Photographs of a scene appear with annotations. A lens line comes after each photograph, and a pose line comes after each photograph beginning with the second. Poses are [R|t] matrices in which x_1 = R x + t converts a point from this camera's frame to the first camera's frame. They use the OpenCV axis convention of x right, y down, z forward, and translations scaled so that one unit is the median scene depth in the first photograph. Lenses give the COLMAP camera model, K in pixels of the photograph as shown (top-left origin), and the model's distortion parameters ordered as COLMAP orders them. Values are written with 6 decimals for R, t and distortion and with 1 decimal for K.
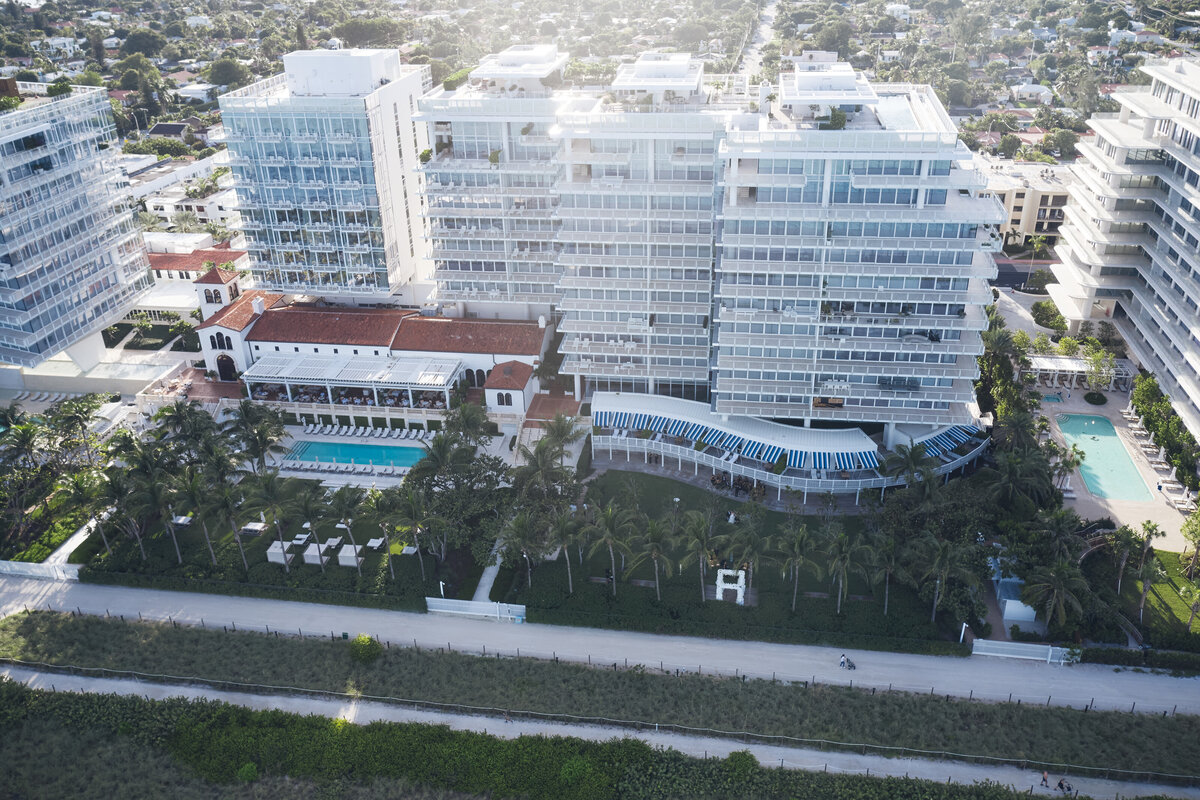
lens RADIAL K [[937.7, 0, 600.0], [0, 937.7, 400.0], [0, 0, 1]] dist [0.002514, -0.006624]
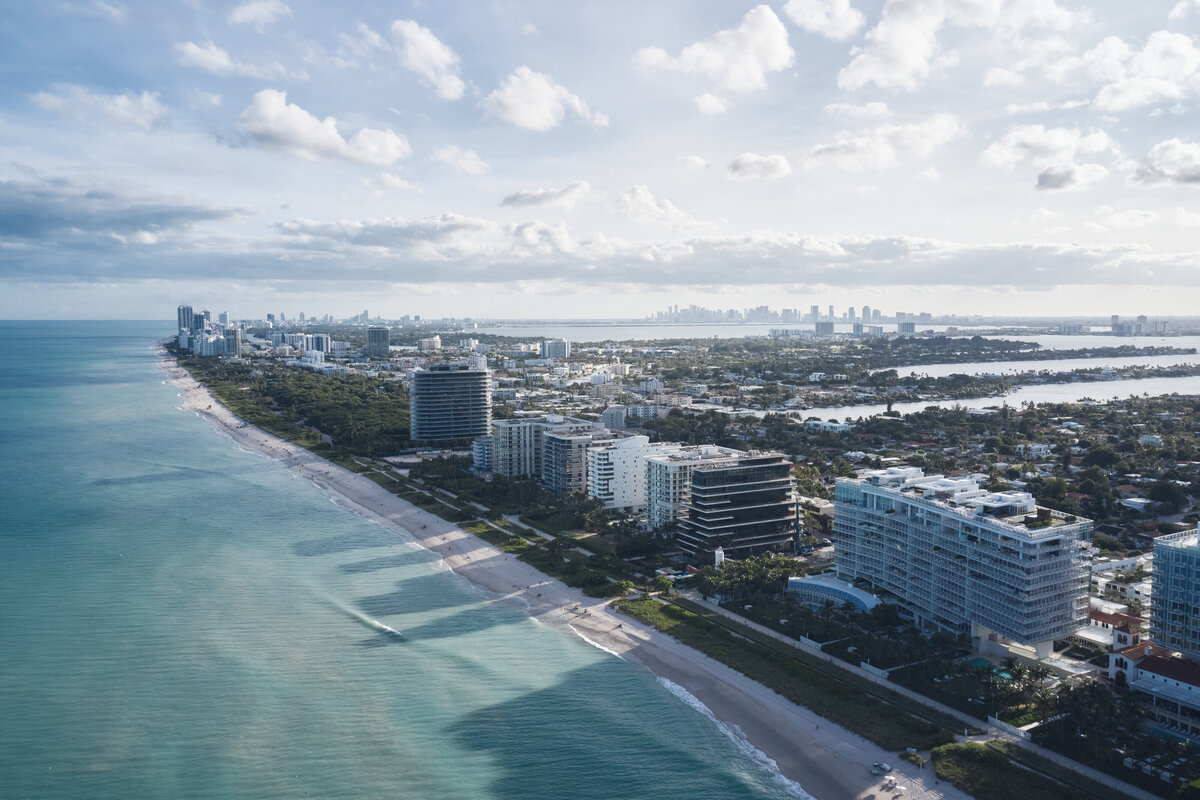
lens RADIAL K [[937.7, 0, 600.0], [0, 937.7, 400.0], [0, 0, 1]] dist [0.002514, -0.006624]
pose [[0.612153, 0.077639, -0.786919, 0.336282], [-0.365906, 0.910024, -0.194857, 0.180481], [0.700987, 0.407220, 0.585482, -0.896212]]
